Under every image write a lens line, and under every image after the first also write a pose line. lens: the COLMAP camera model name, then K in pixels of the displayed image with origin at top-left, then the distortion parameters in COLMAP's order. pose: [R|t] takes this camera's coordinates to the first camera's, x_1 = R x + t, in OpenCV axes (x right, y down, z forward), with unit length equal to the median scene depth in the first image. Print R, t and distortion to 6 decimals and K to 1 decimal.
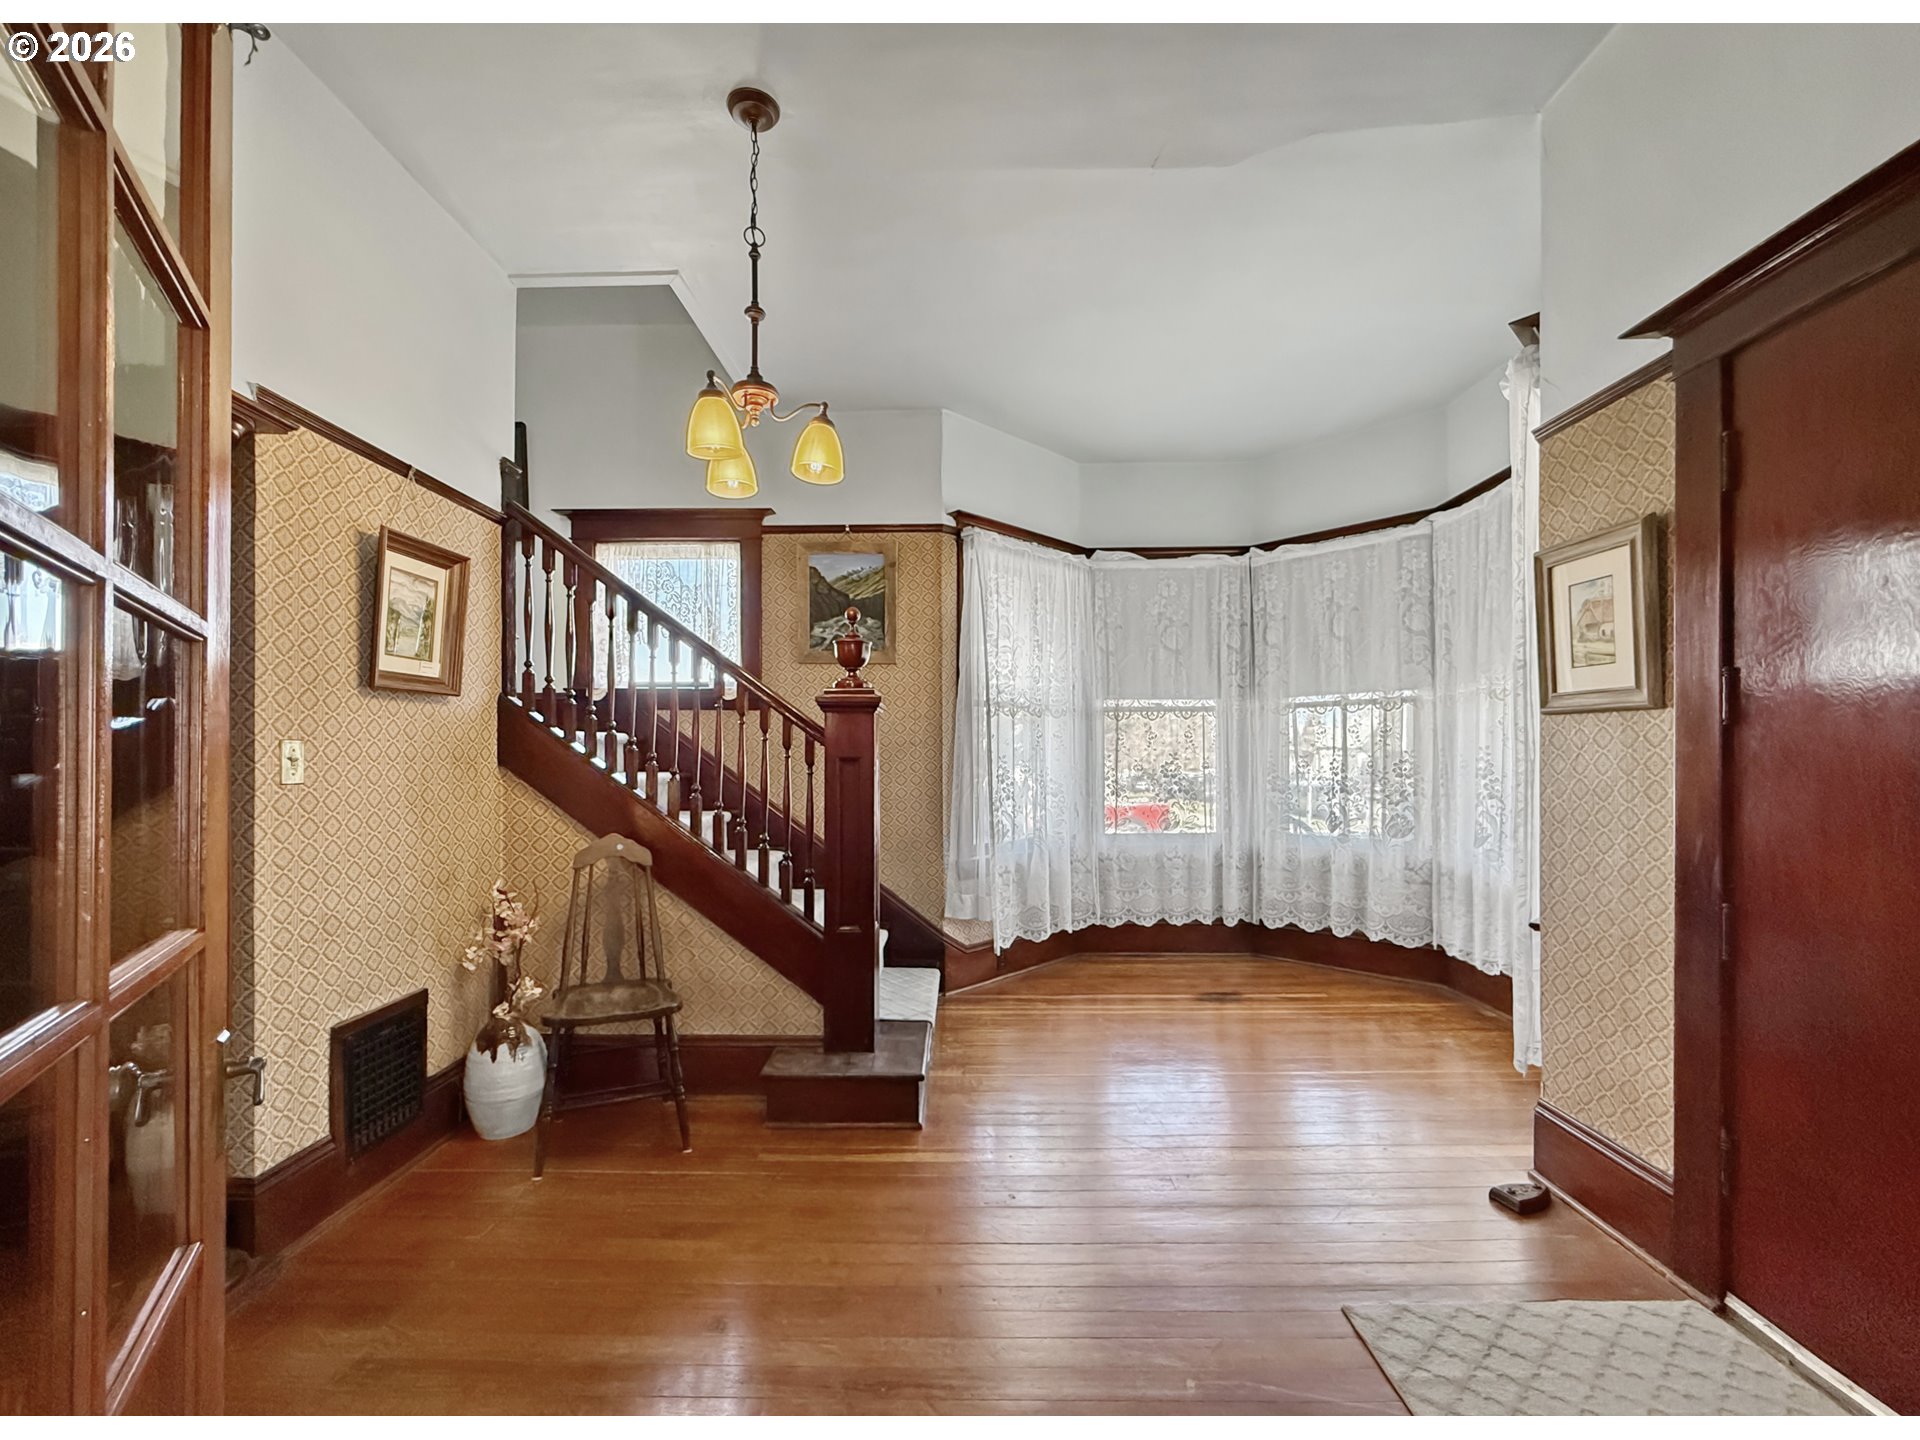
lens RADIAL K [[803.7, 0, 959.2], [0, 803.7, 760.7], [0, 0, 1]] dist [-0.001915, -0.000050]
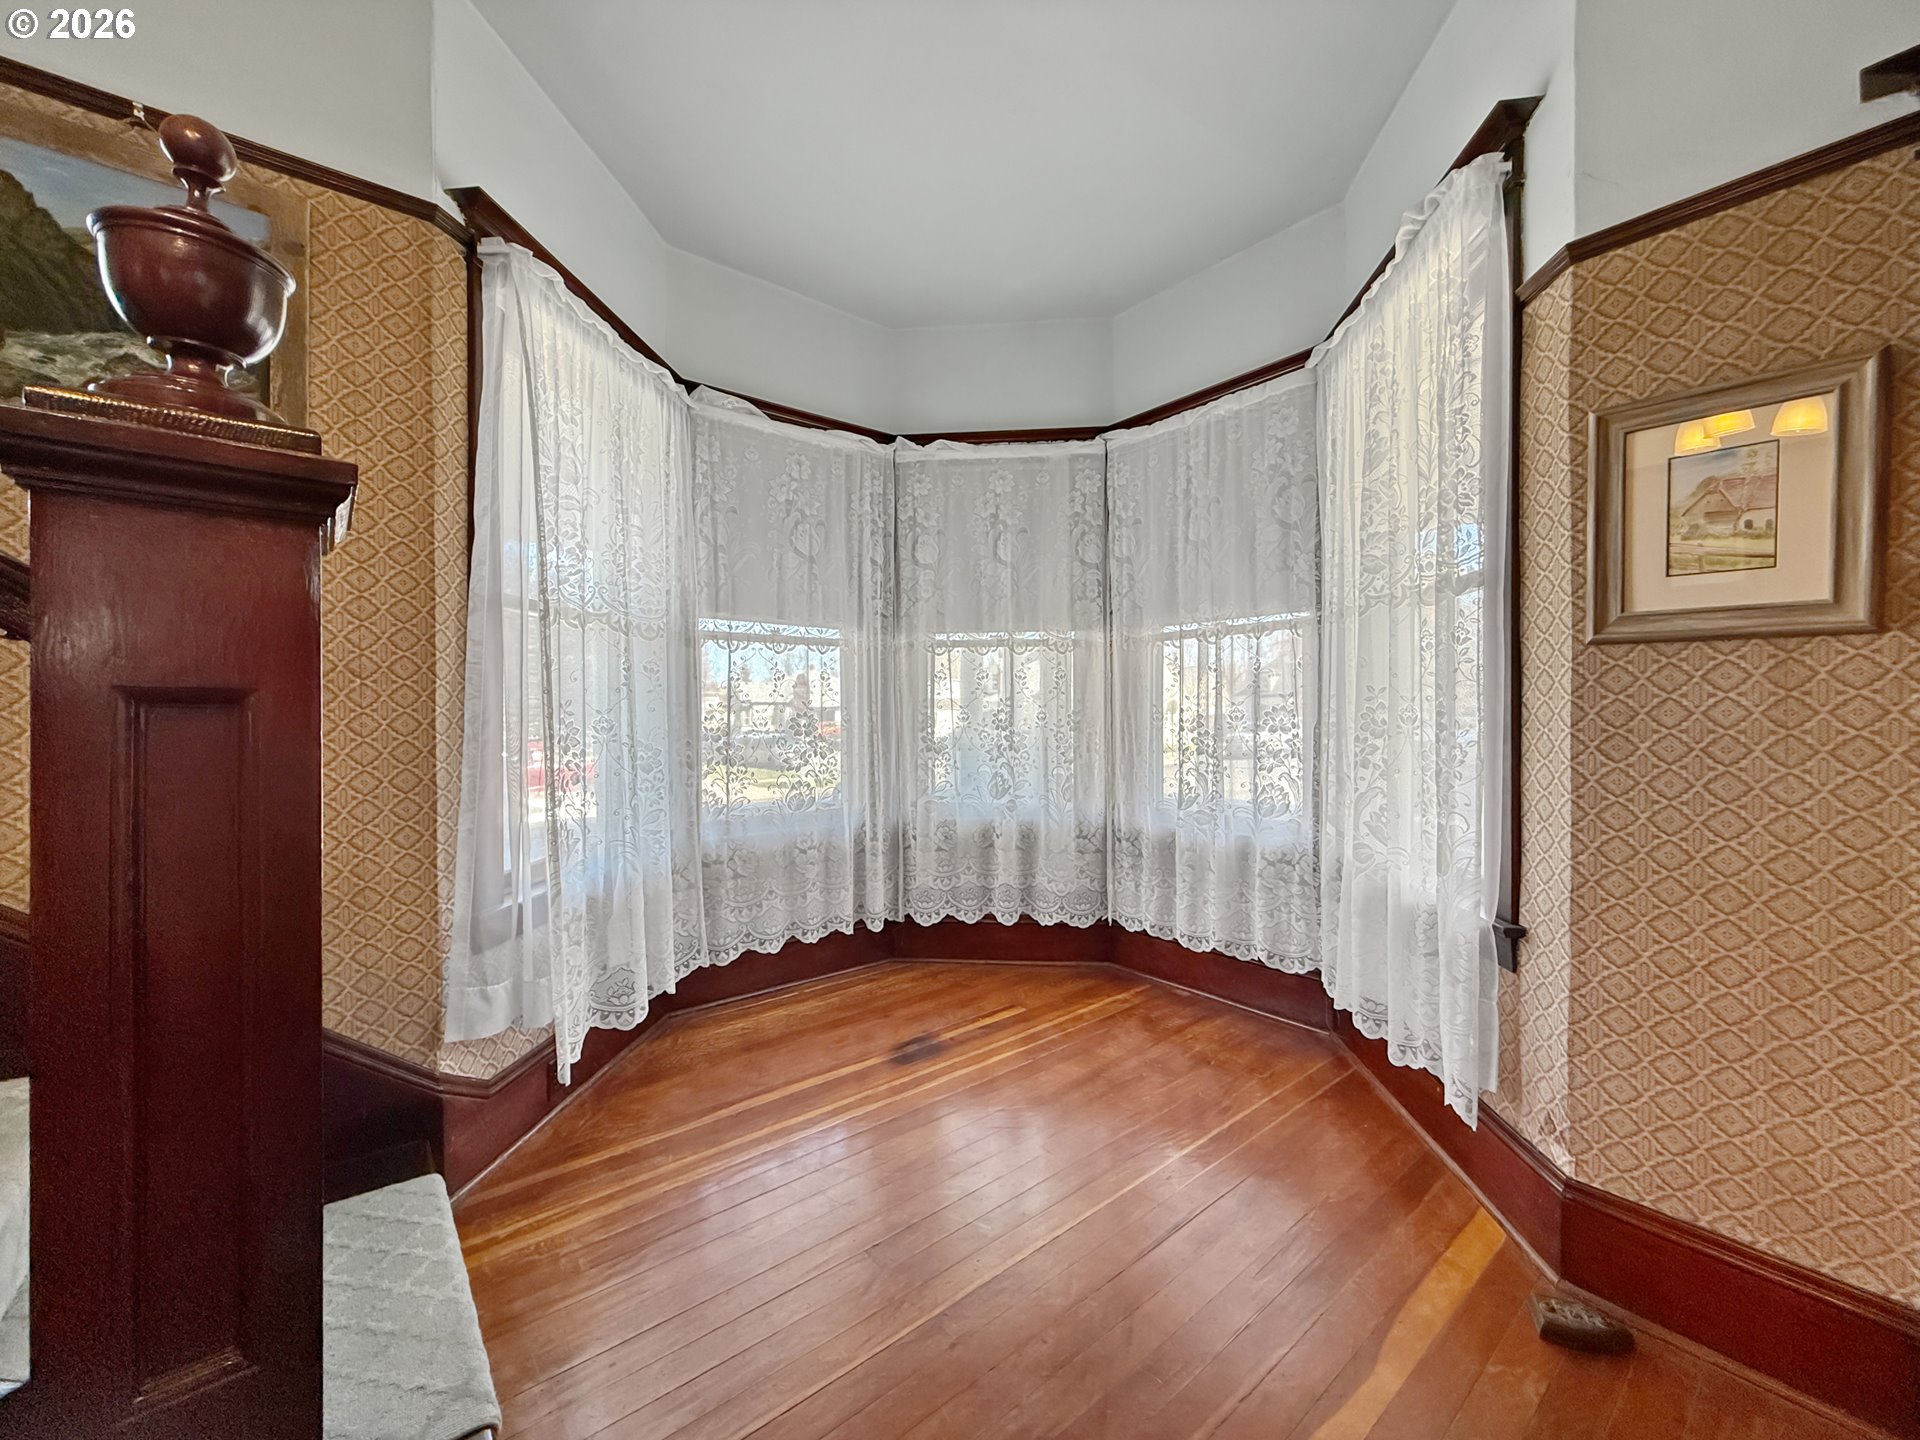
lens RADIAL K [[765.2, 0, 964.1], [0, 765.2, 716.4], [0, 0, 1]] dist [-0.000814, 0.000026]
pose [[0.765110, -0.002273, 0.643896, -0.067235], [0.000973, 0.999997, 0.002374, 0.002454], [-0.643899, -0.001190, 0.765110, 0.425096]]
